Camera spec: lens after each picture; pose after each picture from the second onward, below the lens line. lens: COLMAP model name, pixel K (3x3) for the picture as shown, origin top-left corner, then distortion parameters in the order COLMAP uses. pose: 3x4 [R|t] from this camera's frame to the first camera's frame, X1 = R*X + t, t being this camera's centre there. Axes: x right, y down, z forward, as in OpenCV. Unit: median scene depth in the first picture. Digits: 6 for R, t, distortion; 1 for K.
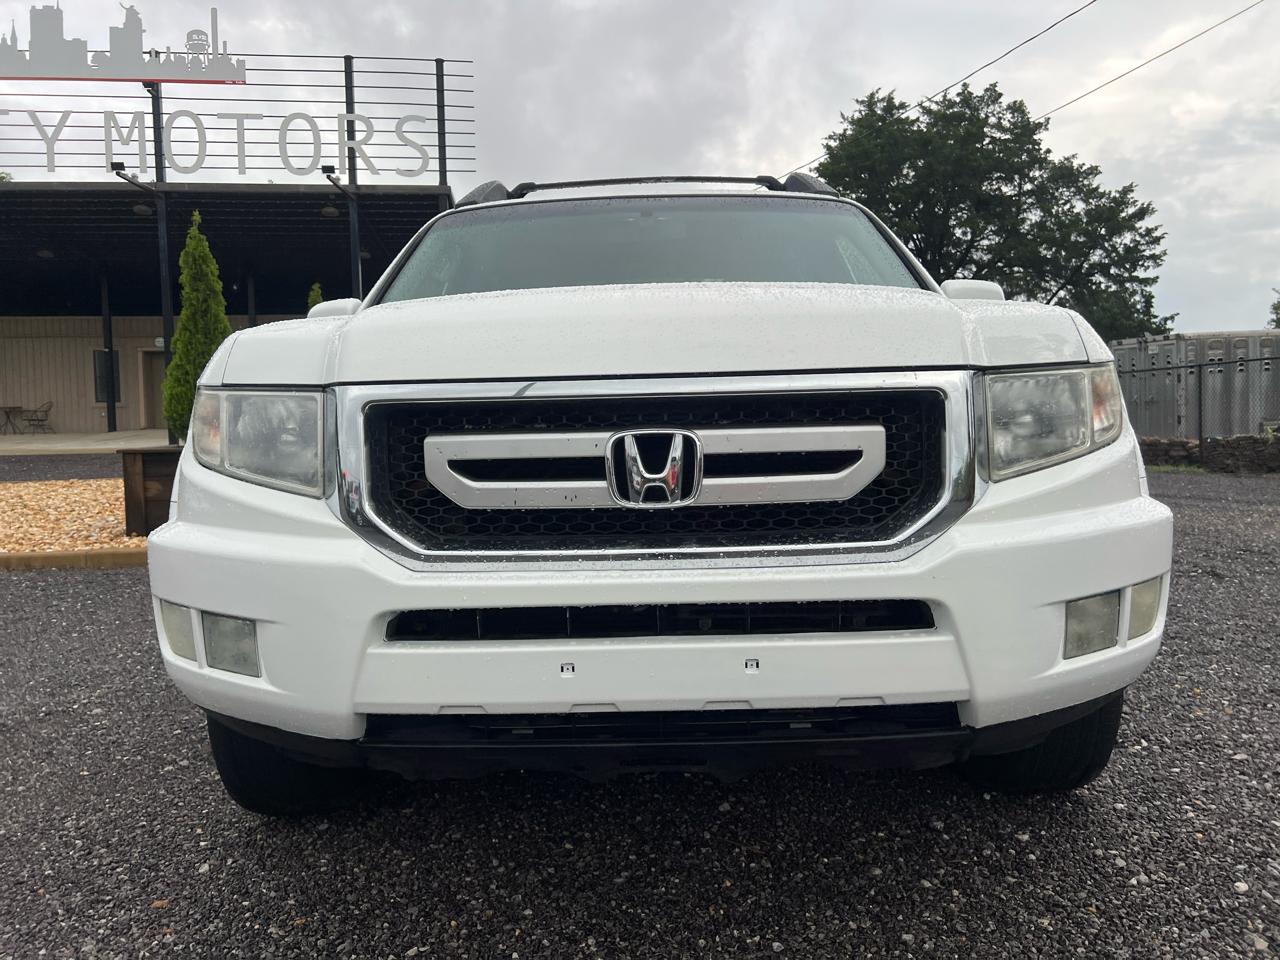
lens RADIAL K [[955.6, 0, 630.3], [0, 955.6, 463.1], [0, 0, 1]] dist [0.075456, -0.086959]
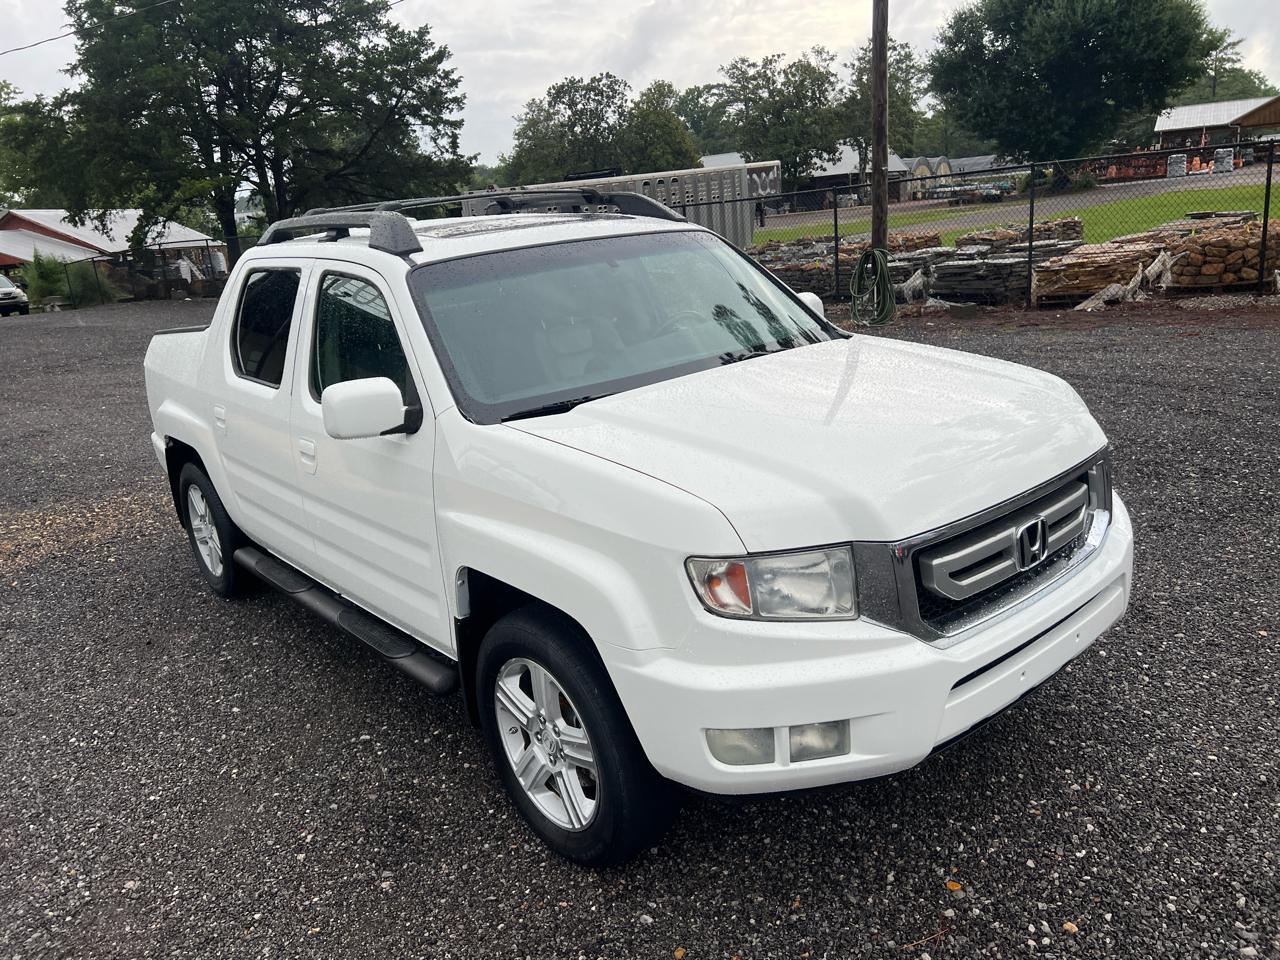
lens RADIAL K [[968.9, 0, 635.6], [0, 968.9, 477.8], [0, 0, 1]] dist [0.043291, -0.046482]
pose [[0.756802, -0.223898, 0.614101, -1.172350], [0.106384, 0.969169, 0.222248, -0.431134], [-0.644928, -0.102867, 0.757288, 0.143275]]
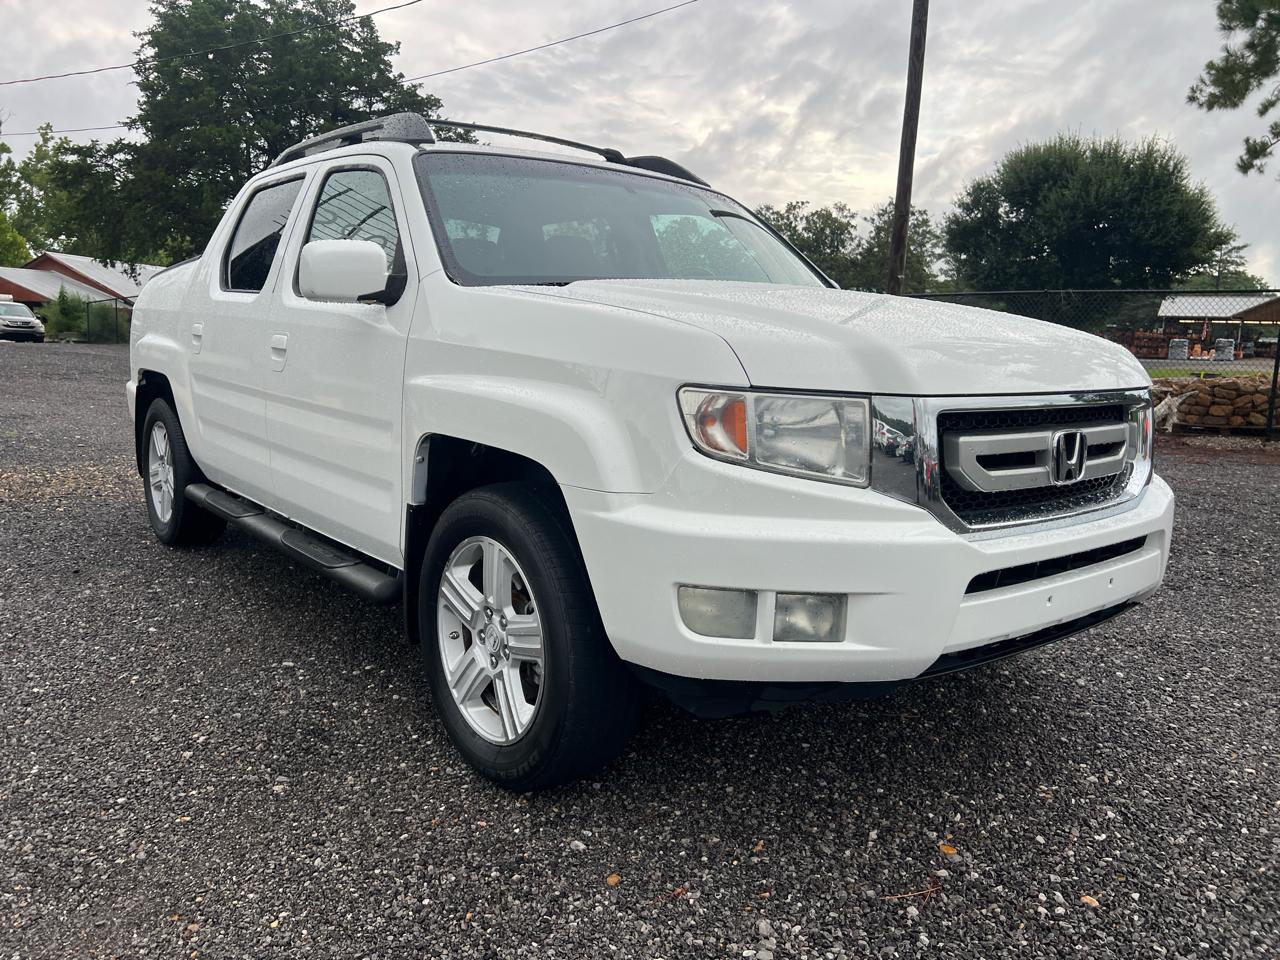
lens RADIAL K [[969.0, 0, 623.3], [0, 969.0, 462.3], [0, 0, 1]] dist [0.047267, -0.054045]
pose [[0.774213, -0.041708, 0.631550, -1.121990], [-0.017167, 0.996076, 0.086826, -0.080466], [-0.632692, -0.078064, 0.770458, 0.225872]]
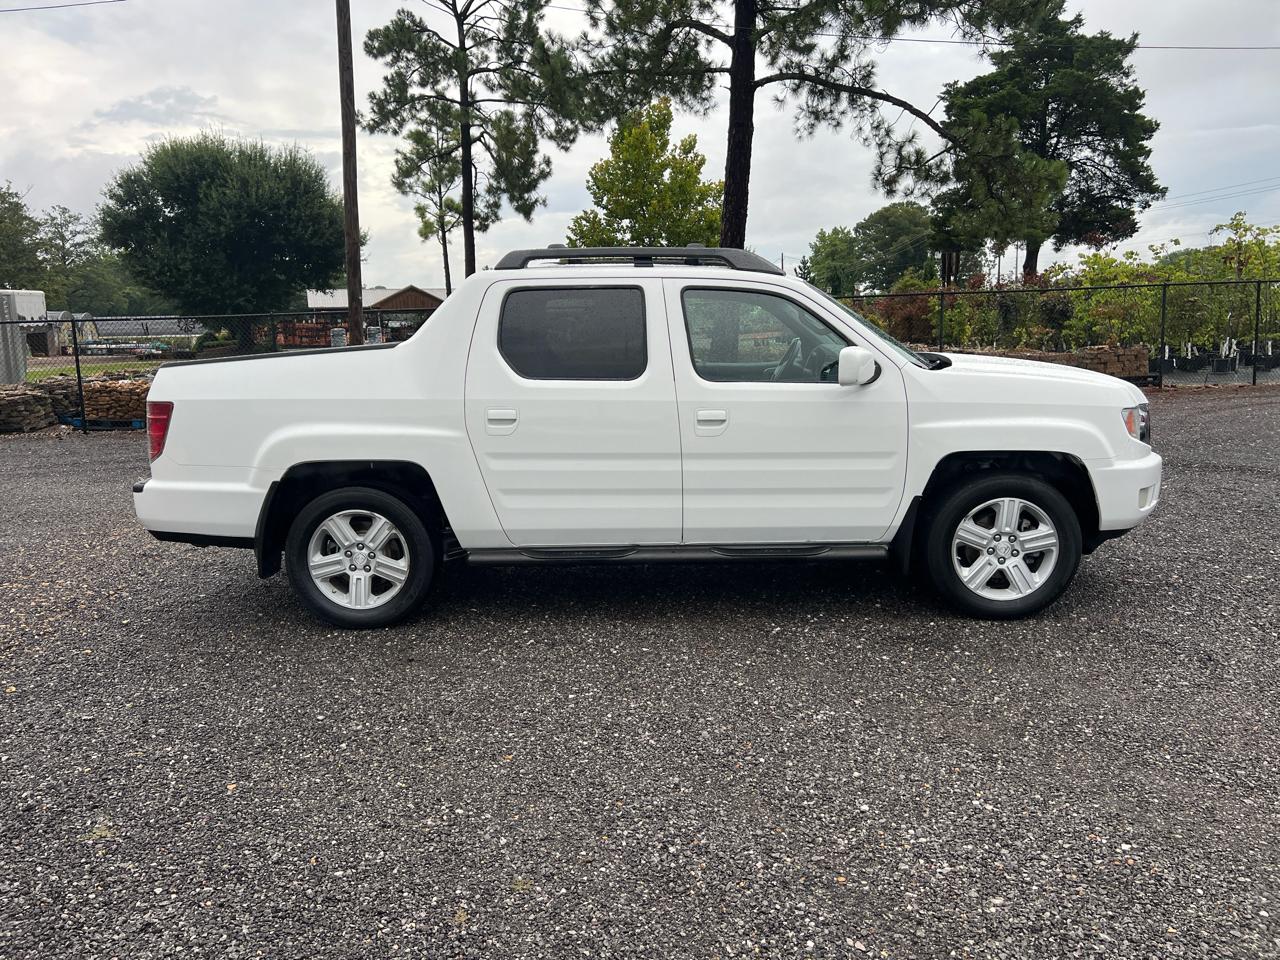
lens RADIAL K [[968.9, 0, 635.6], [0, 968.9, 477.8], [0, 0, 1]] dist [0.043291, -0.046482]
pose [[0.020230, -0.136481, 0.990436, -2.895892], [0.065878, 0.988668, 0.134892, -0.313134], [-0.997623, 0.062519, 0.028992, 2.123030]]
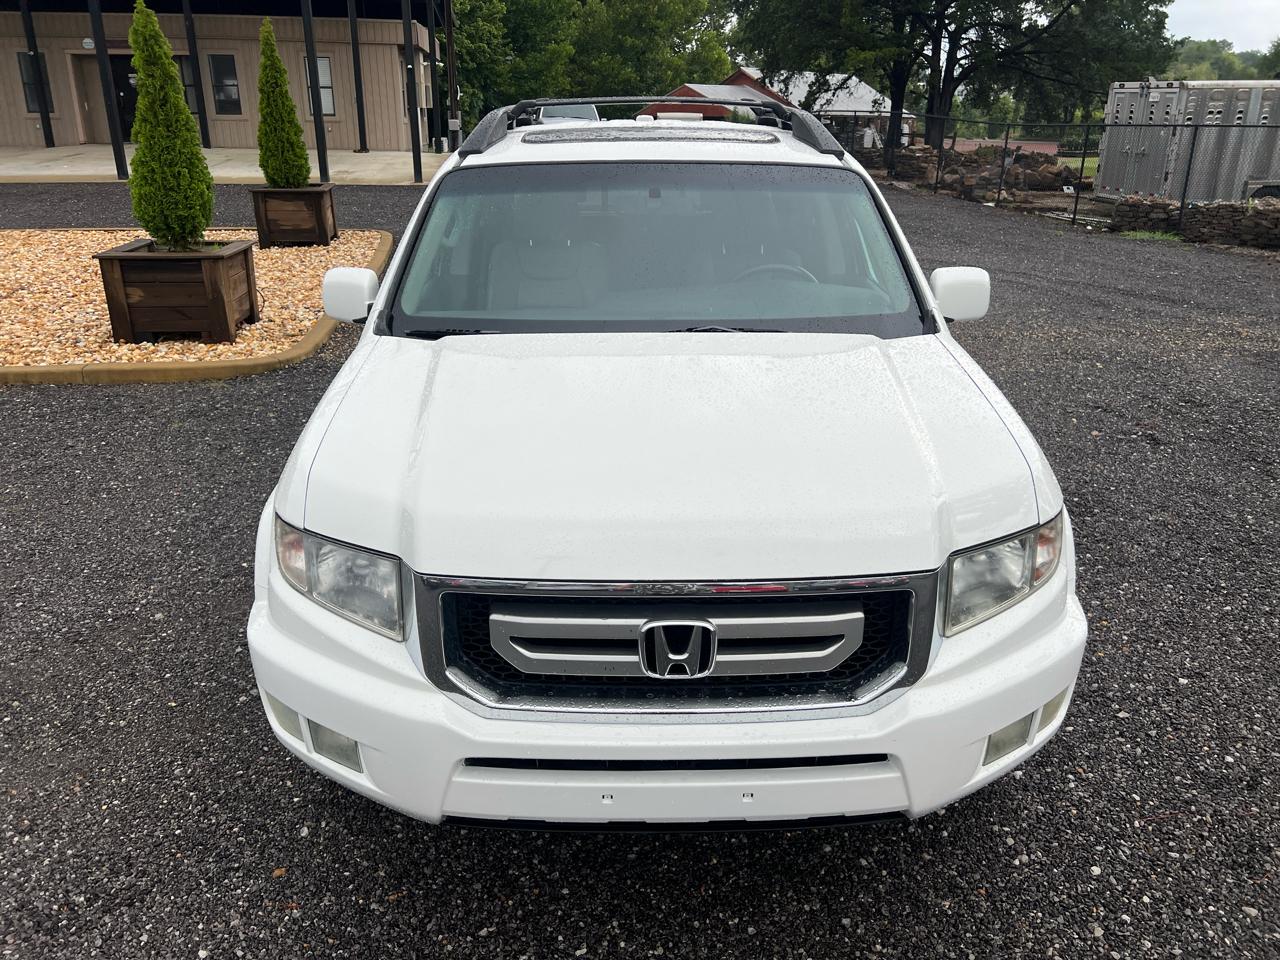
lens RADIAL K [[960.7, 0, 633.6], [0, 960.7, 471.1], [0, 0, 1]] dist [0.051570, -0.057957]
pose [[0.999234, 0.011201, 0.037488, -0.064276], [-0.022007, 0.953105, 0.301837, -0.463415], [-0.032349, -0.302431, 0.952622, -0.092453]]
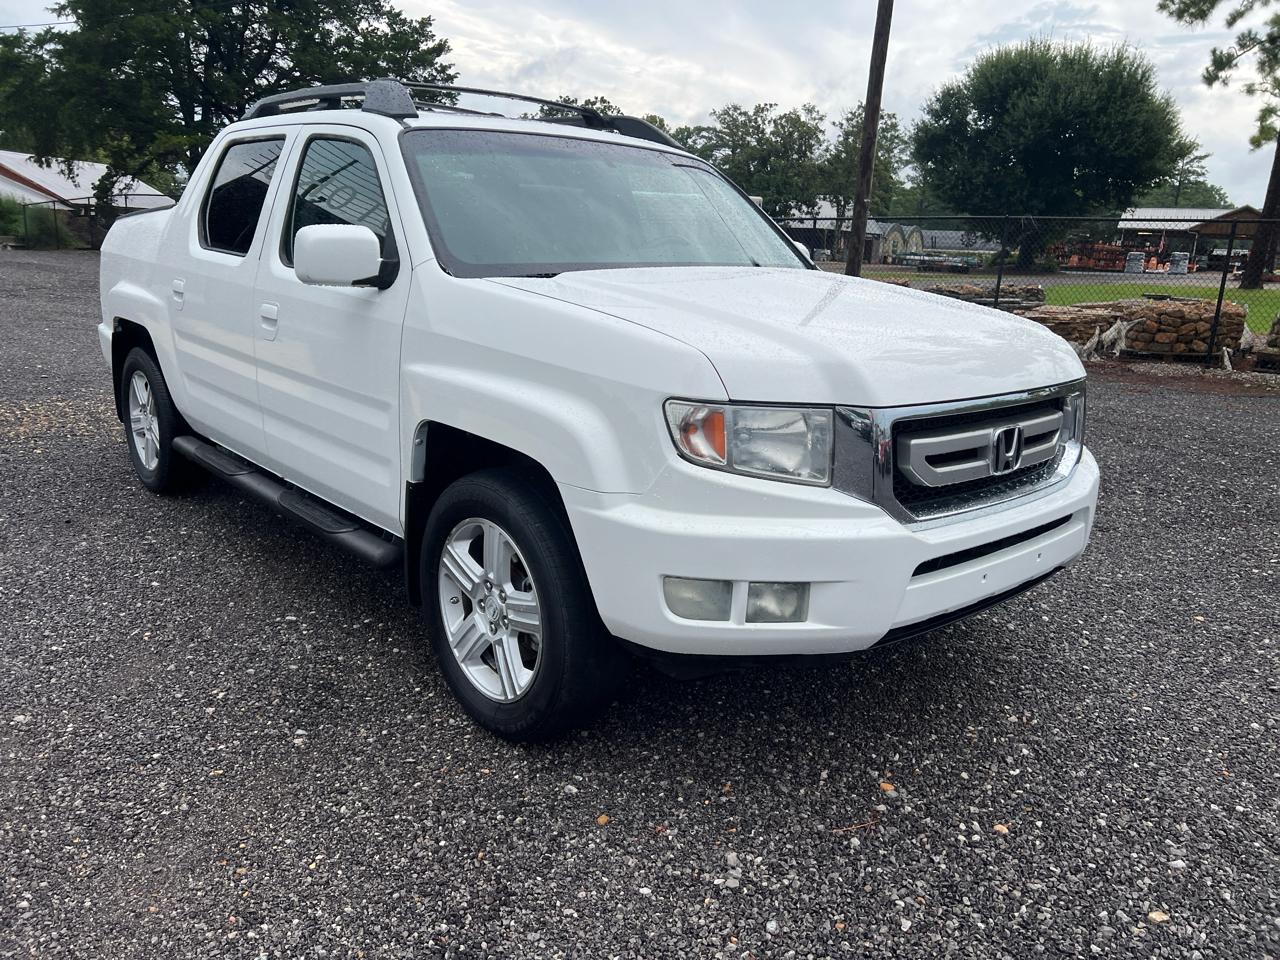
lens RADIAL K [[967.8, 0, 640.0], [0, 967.8, 480.0], [0, 0, 1]] dist [0.048038, -0.052314]
pose [[0.739099, -0.114951, 0.663716, -1.212728], [-0.024247, 0.980153, 0.196756, -0.200747], [-0.673160, -0.161515, 0.721643, 0.163003]]
